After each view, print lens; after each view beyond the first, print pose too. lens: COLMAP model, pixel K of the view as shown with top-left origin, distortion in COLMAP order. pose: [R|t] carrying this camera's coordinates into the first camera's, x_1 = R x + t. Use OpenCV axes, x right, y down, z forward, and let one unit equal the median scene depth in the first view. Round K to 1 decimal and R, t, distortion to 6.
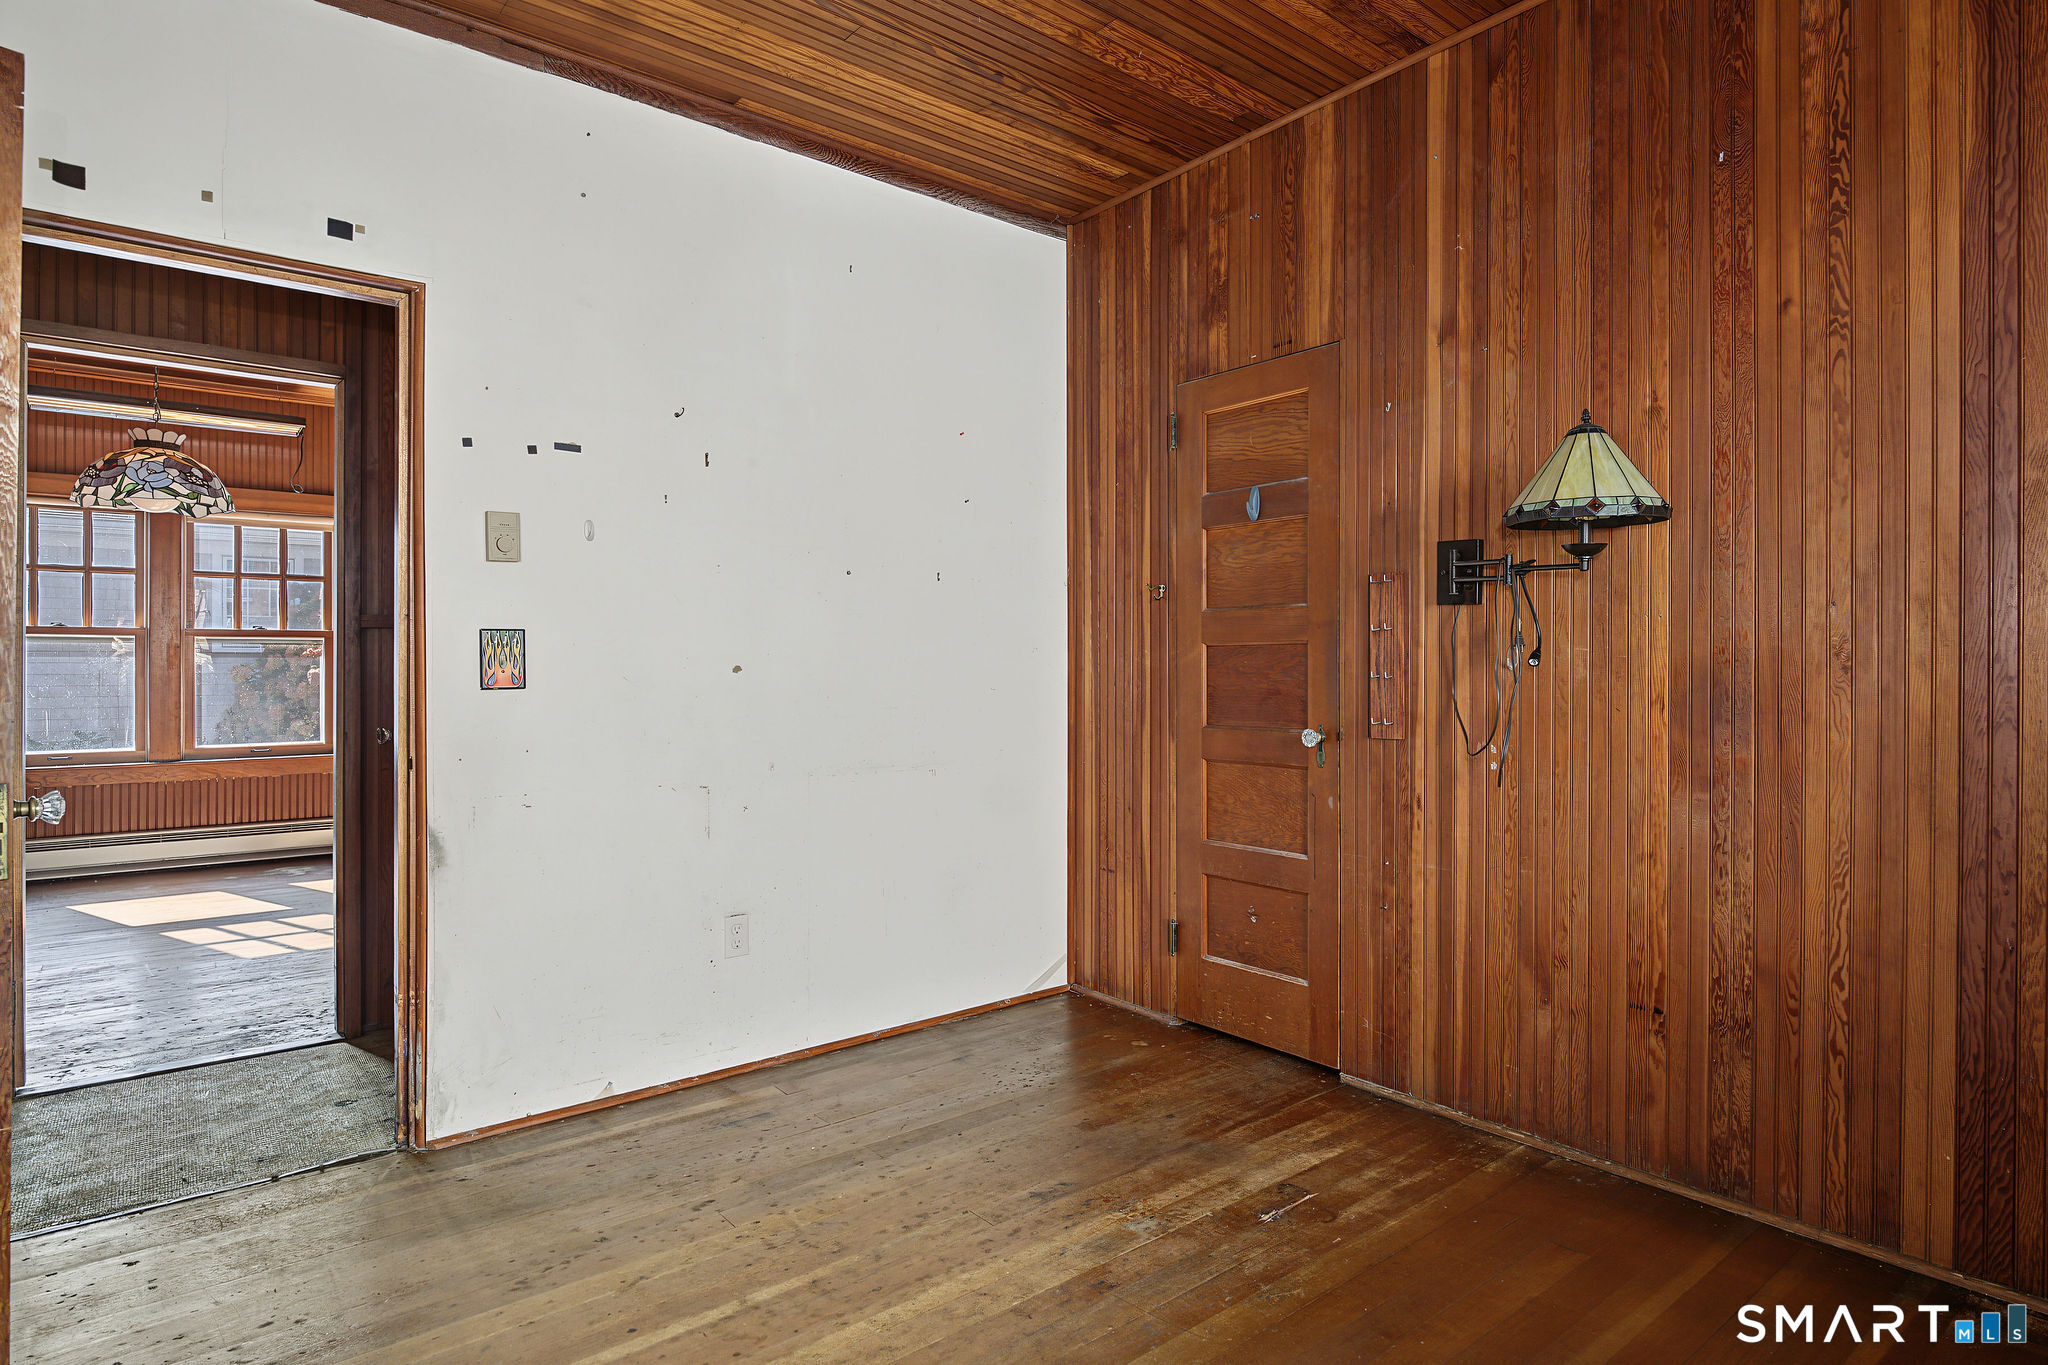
lens RADIAL K [[1096.4, 0, 1026.9], [0, 1096.4, 670.4], [0, 0, 1]] dist [-0.001028, -0.000637]
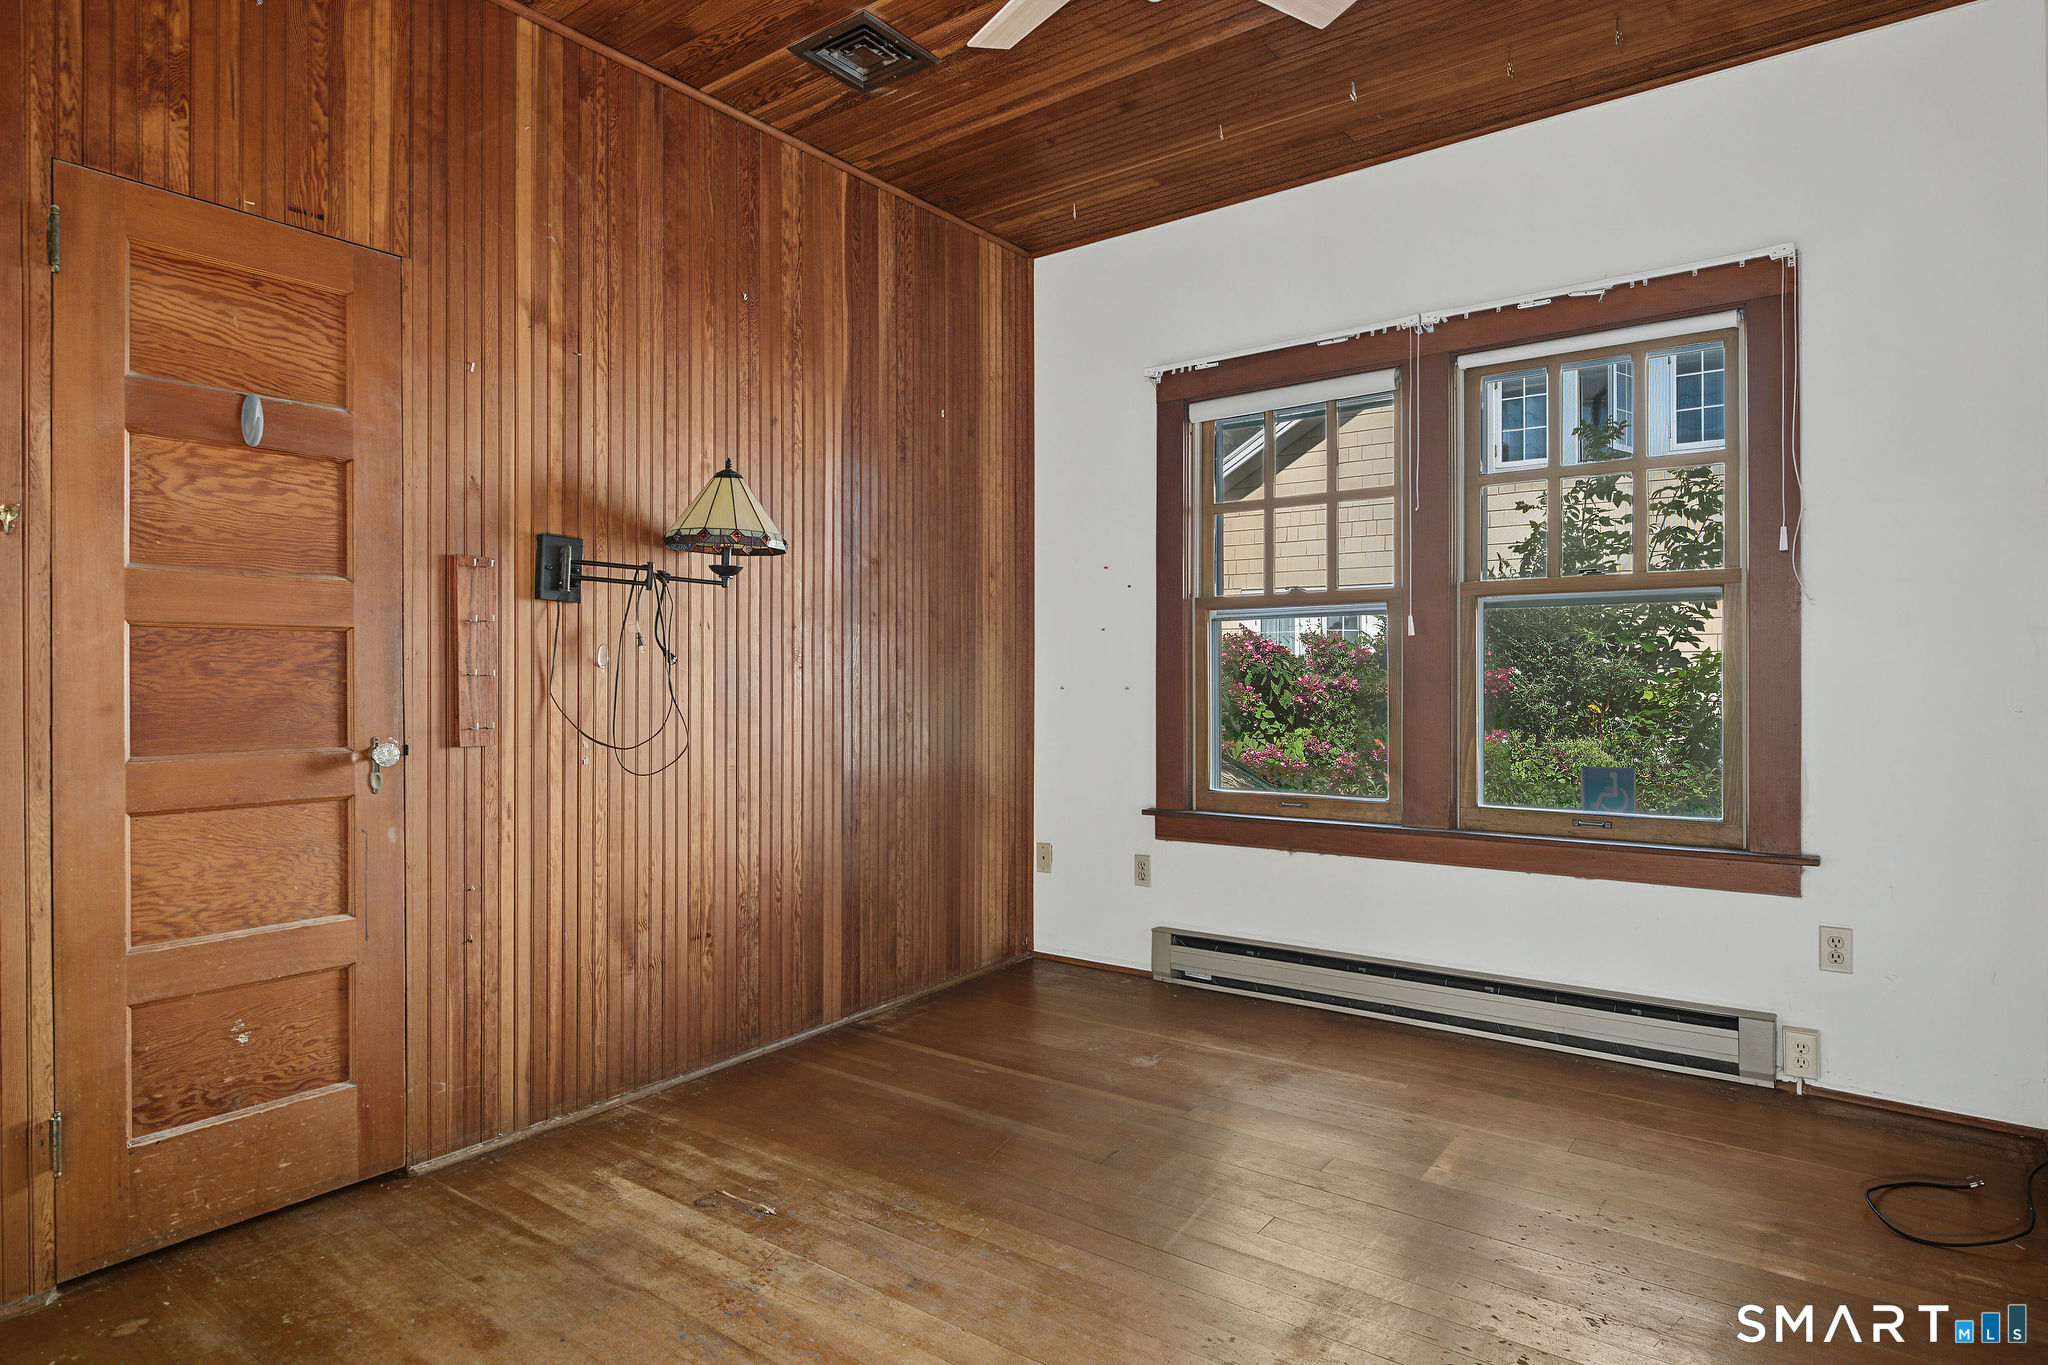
lens RADIAL K [[1137.2, 0, 1020.4], [0, 1137.2, 666.4], [0, 0, 1]] dist [-0.001982, -0.003406]
pose [[-0.244799, 0.006358, 0.969553, -0.718961], [0.001833, 0.999980, -0.006094, 0.005674], [-0.969572, 0.000285, -0.244806, 0.871585]]
